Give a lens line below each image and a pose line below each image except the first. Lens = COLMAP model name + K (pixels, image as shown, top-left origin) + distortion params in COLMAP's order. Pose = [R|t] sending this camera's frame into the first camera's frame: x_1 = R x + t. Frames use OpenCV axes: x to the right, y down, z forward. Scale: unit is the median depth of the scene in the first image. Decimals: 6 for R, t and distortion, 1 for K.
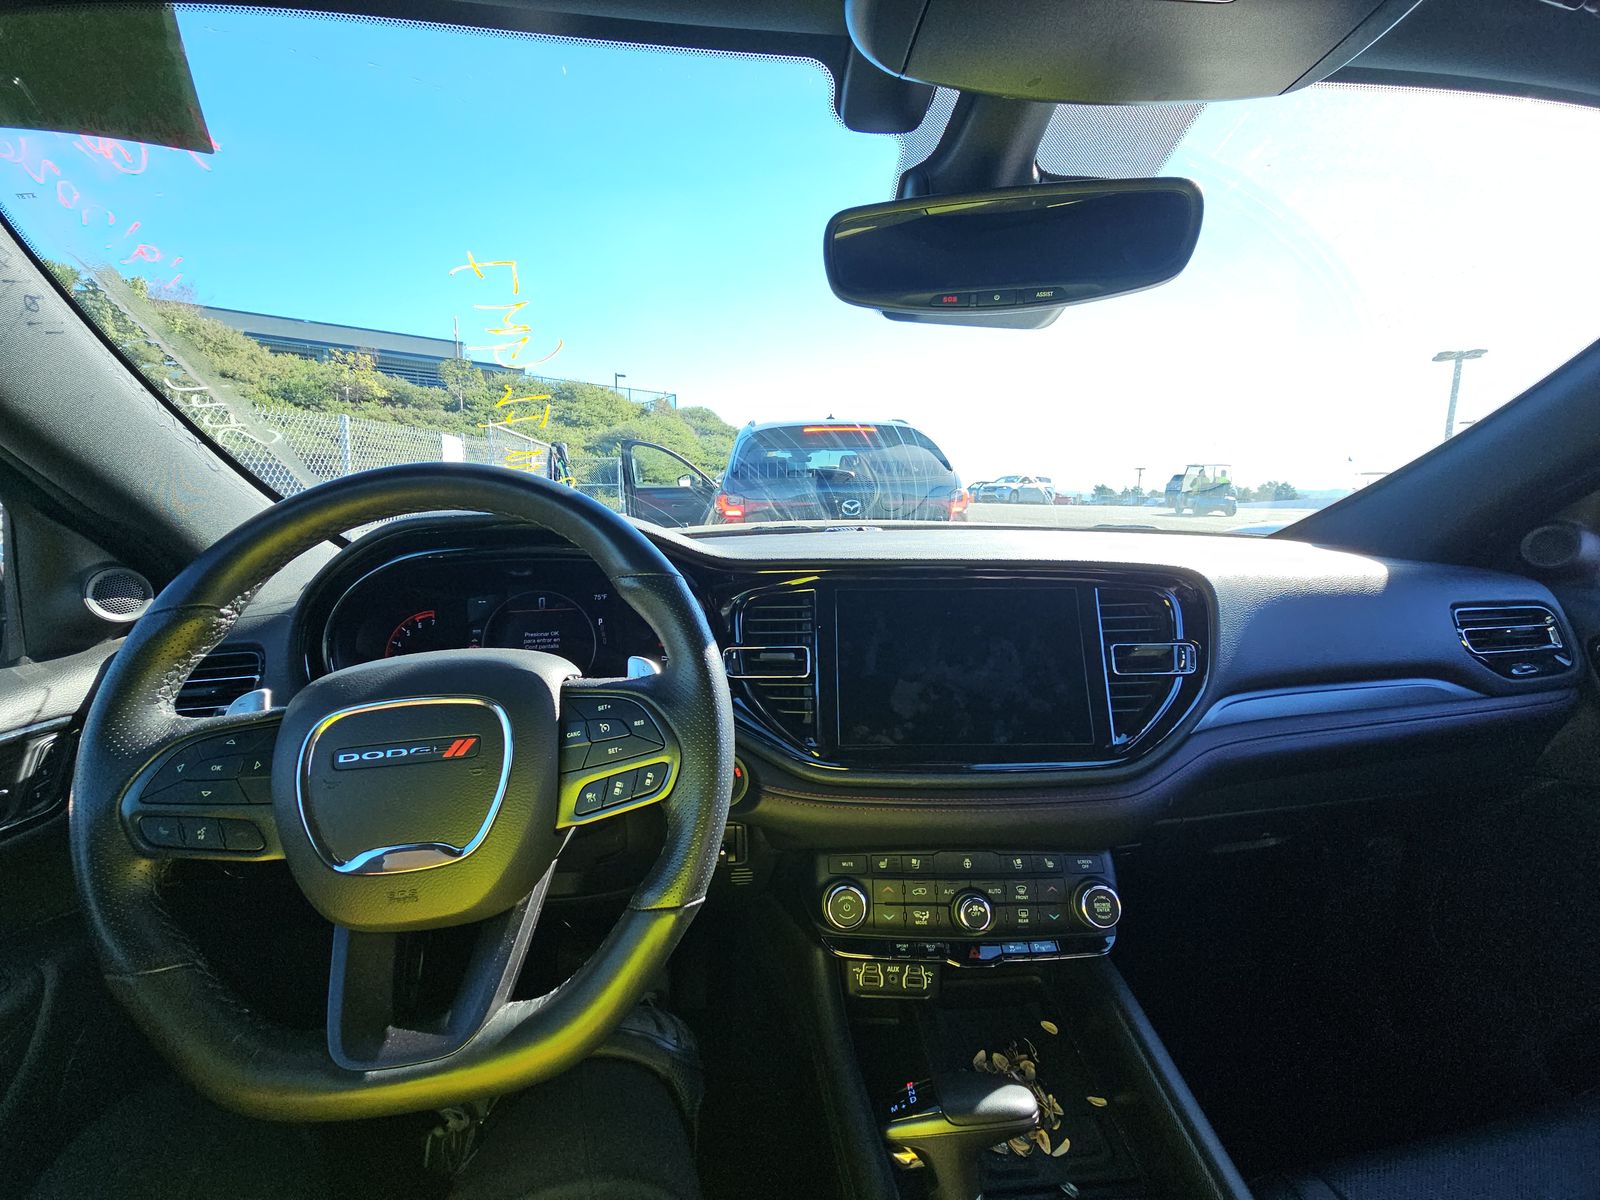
lens RADIAL K [[635.7, 0, 800.0], [0, 635.7, 600.0], [0, 0, 1]] dist [0.018499, -0.008519]
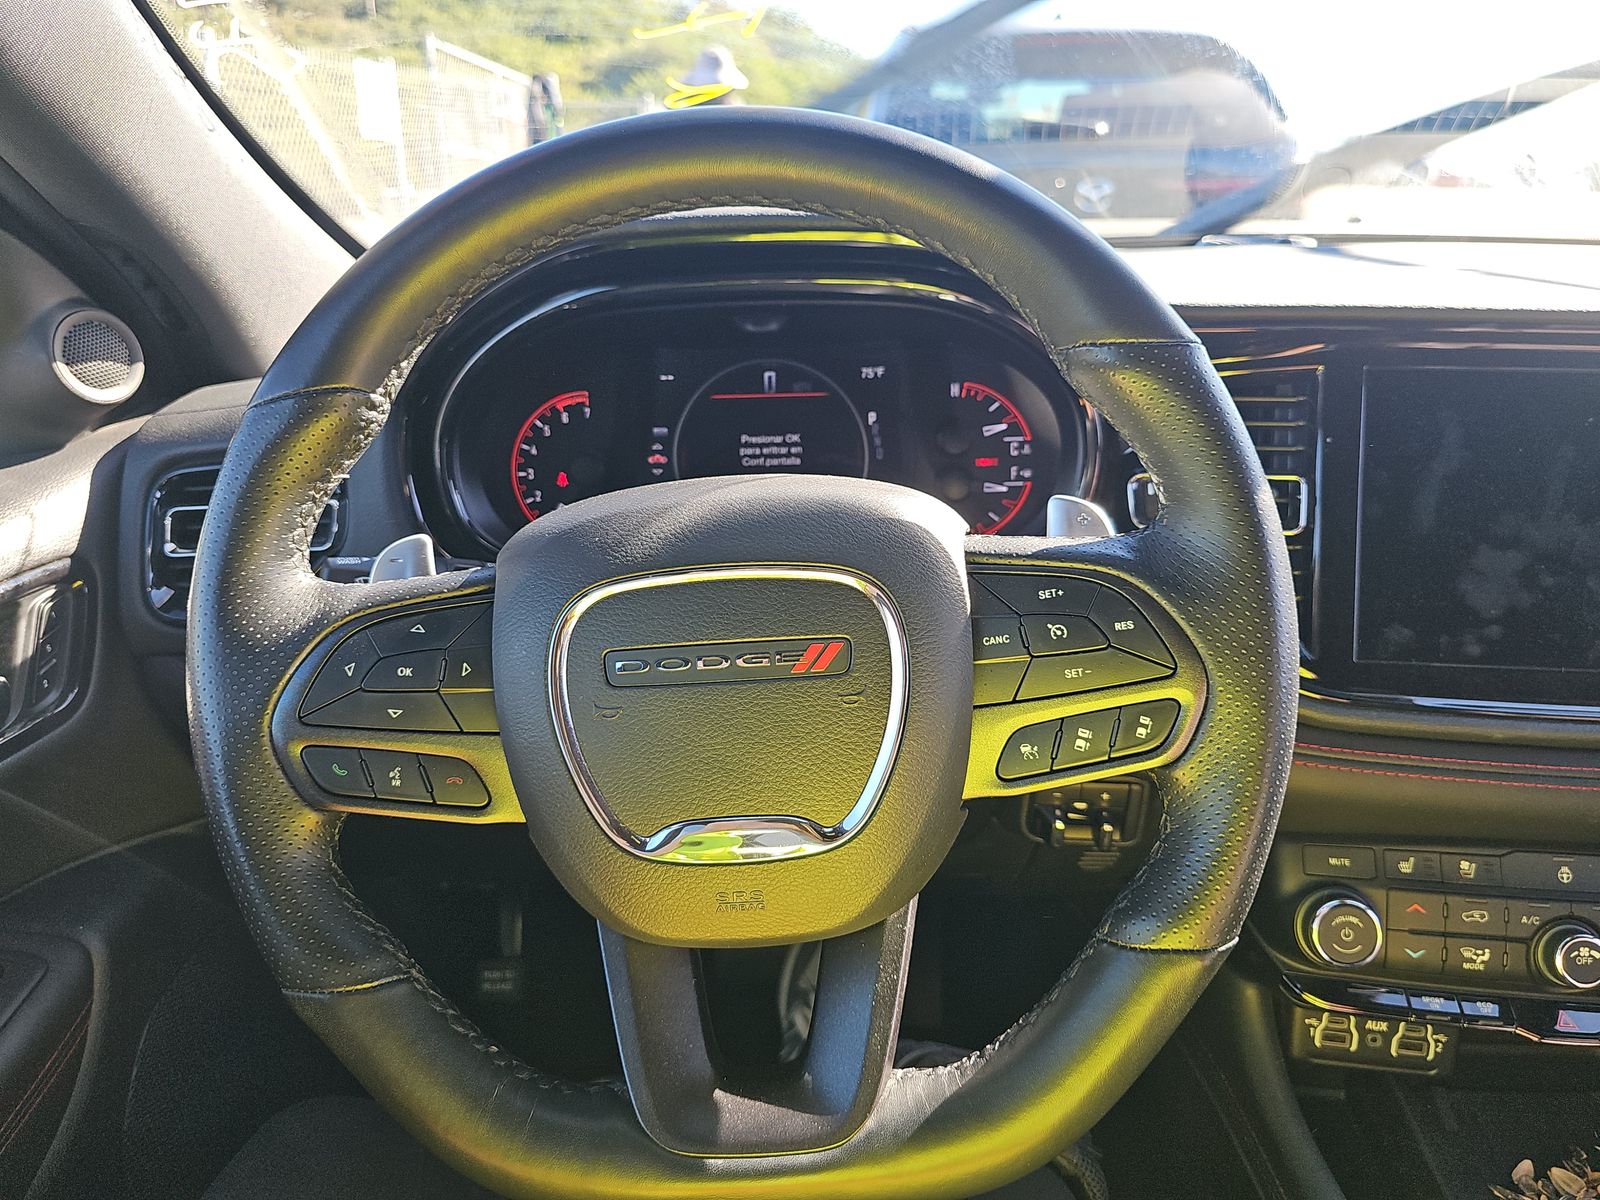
lens RADIAL K [[1069.6, 0, 843.9], [0, 1069.6, 601.2], [0, 0, 1]] dist [0.010370, -0.002426]
pose [[0.994008, 0.039032, -0.102099, -0.299996], [-0.016195, 0.976351, 0.215586, -0.013588], [0.108099, -0.212641, 0.971133, 0.077203]]
